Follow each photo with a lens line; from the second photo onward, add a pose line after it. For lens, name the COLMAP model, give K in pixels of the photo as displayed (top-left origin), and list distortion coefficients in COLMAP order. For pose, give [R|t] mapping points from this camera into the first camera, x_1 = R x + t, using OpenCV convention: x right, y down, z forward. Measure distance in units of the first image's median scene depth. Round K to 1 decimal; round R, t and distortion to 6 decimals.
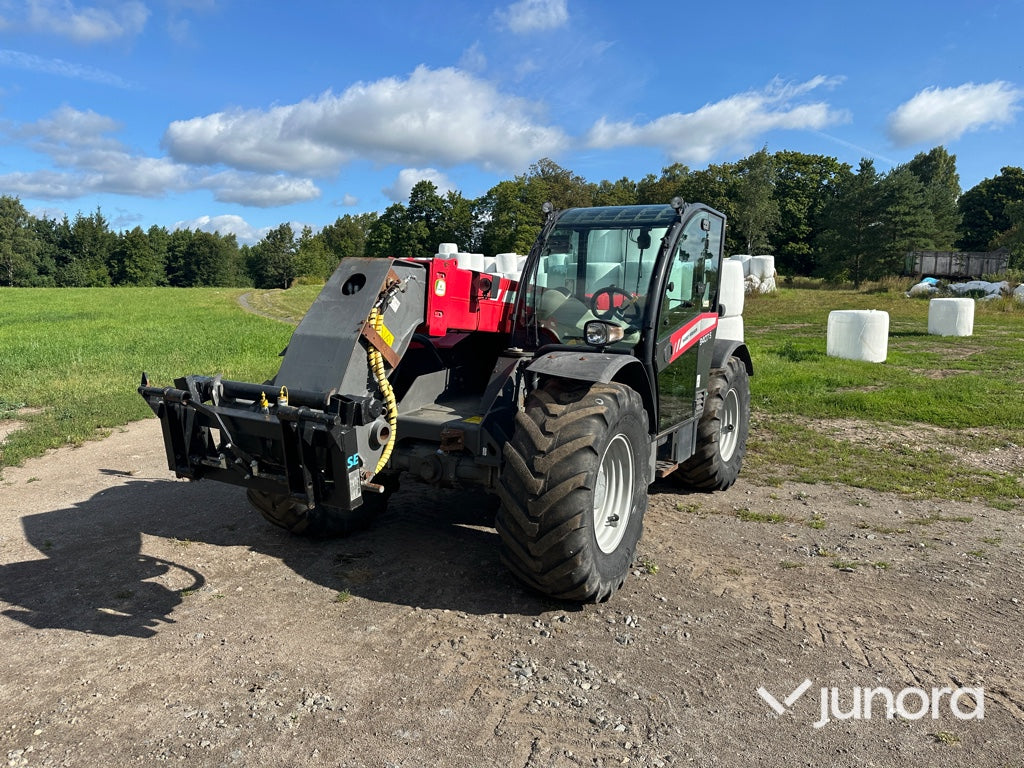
lens RADIAL K [[719.3, 0, 516.5], [0, 719.3, 381.0], [0, 0, 1]] dist [0.039827, -0.046607]
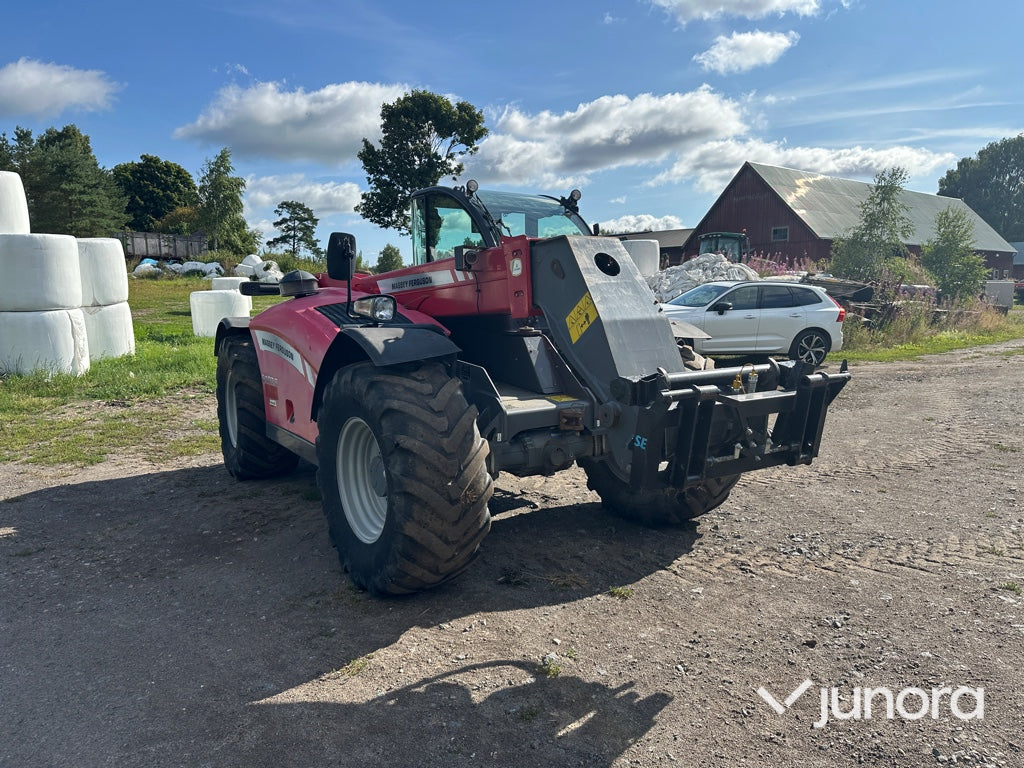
lens RADIAL K [[719.3, 0, 518.9], [0, 719.3, 377.5], [0, 0, 1]] dist [0.039827, -0.046607]
pose [[0.458831, -0.147486, 0.876198, -0.252402], [0.129472, 0.986700, 0.098286, -0.021393], [-0.879040, 0.068346, 0.471824, 0.149656]]
